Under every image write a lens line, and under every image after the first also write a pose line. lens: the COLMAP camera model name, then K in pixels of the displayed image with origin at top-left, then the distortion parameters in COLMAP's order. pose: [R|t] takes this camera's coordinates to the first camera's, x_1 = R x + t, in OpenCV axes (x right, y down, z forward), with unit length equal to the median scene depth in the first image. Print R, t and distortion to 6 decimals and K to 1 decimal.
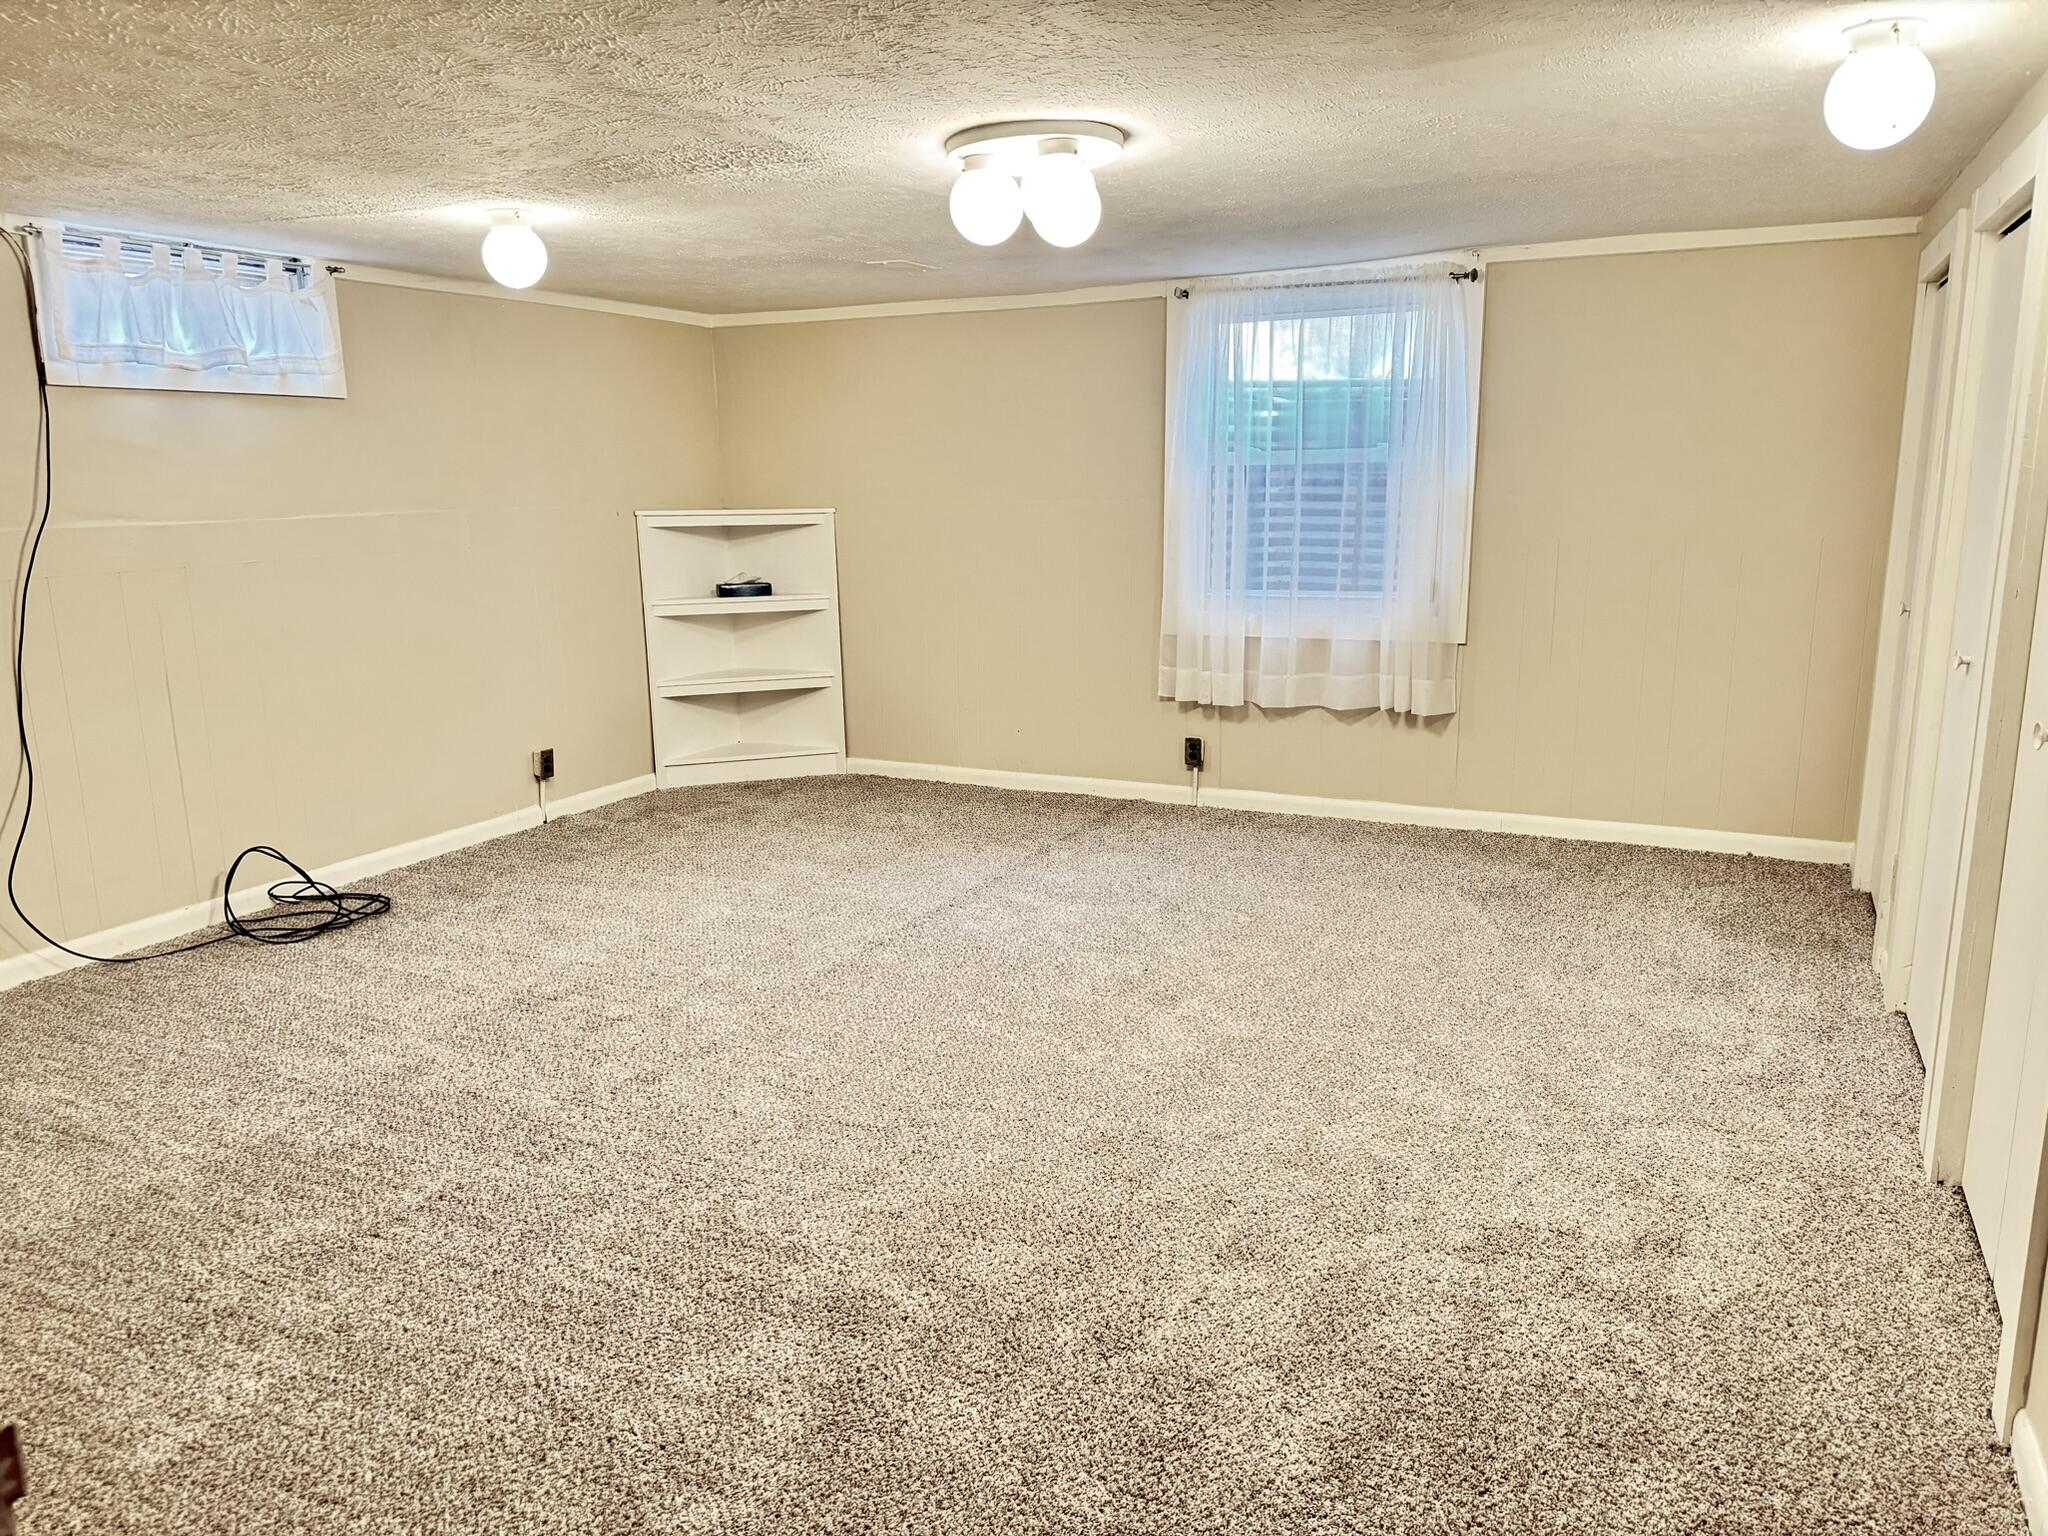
lens RADIAL K [[1440.1, 0, 1024.0], [0, 1440.1, 768.0], [0, 0, 1]] dist [0.093187, -0.141277]
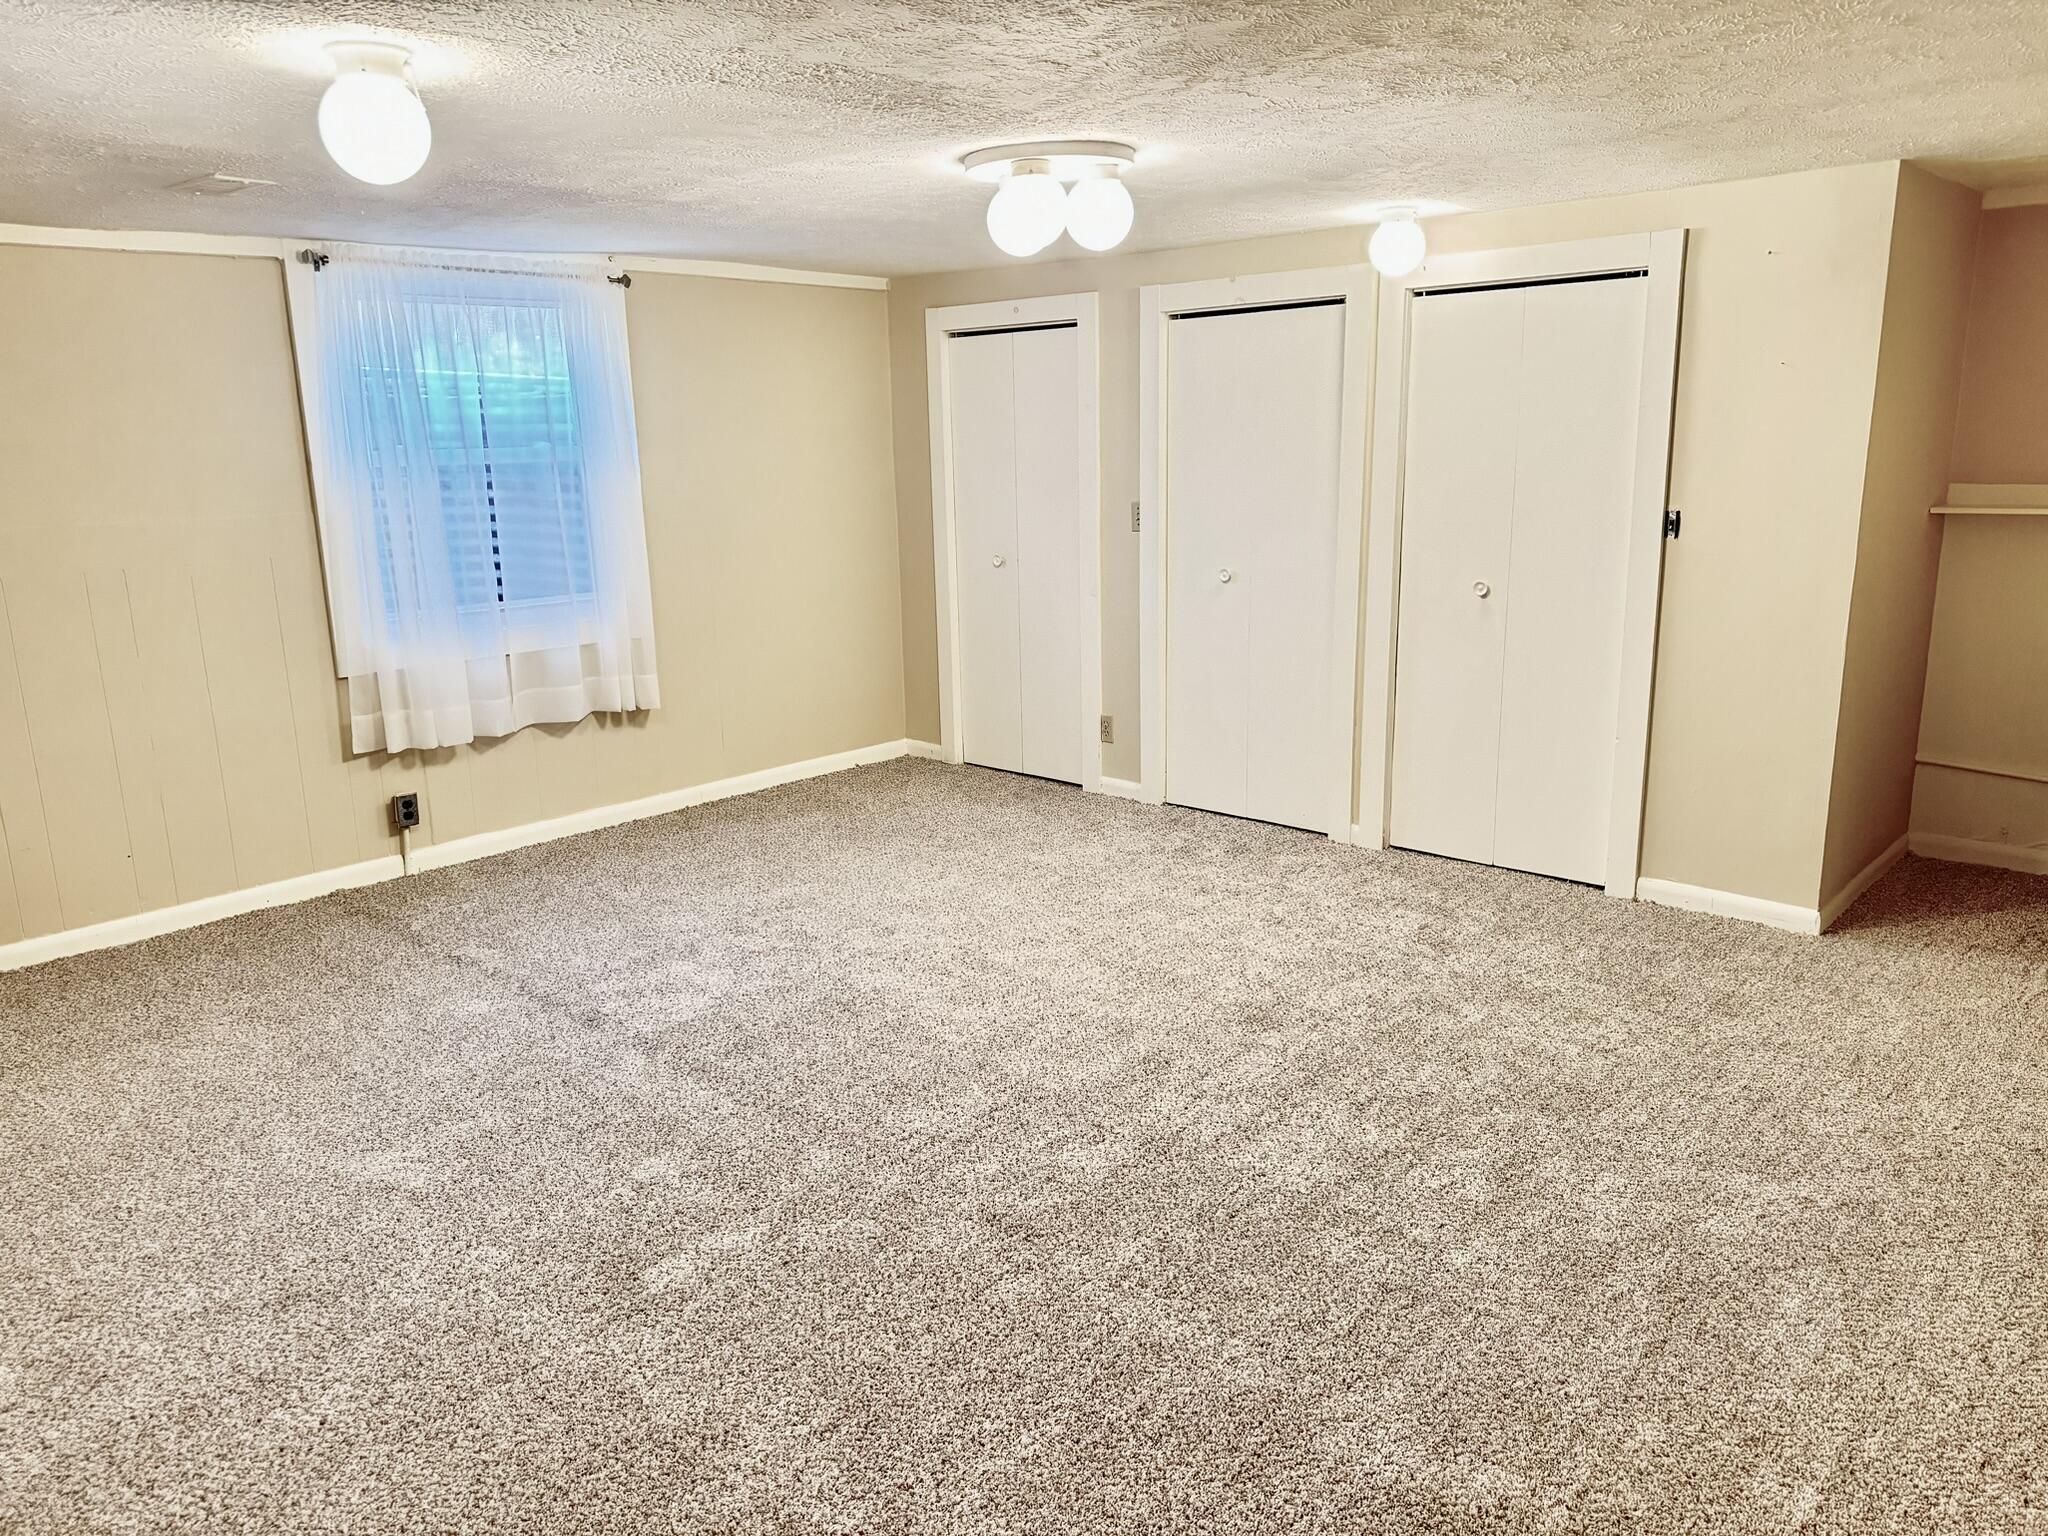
lens RADIAL K [[1440.1, 0, 1024.0], [0, 1440.1, 768.0], [0, 0, 1]] dist [0.093187, -0.141277]
pose [[0.297873, -0.214340, 0.930231, -0.603557], [0.212122, 0.964966, 0.154419, -0.097523], [-0.930739, 0.151325, 0.332904, 0.415124]]
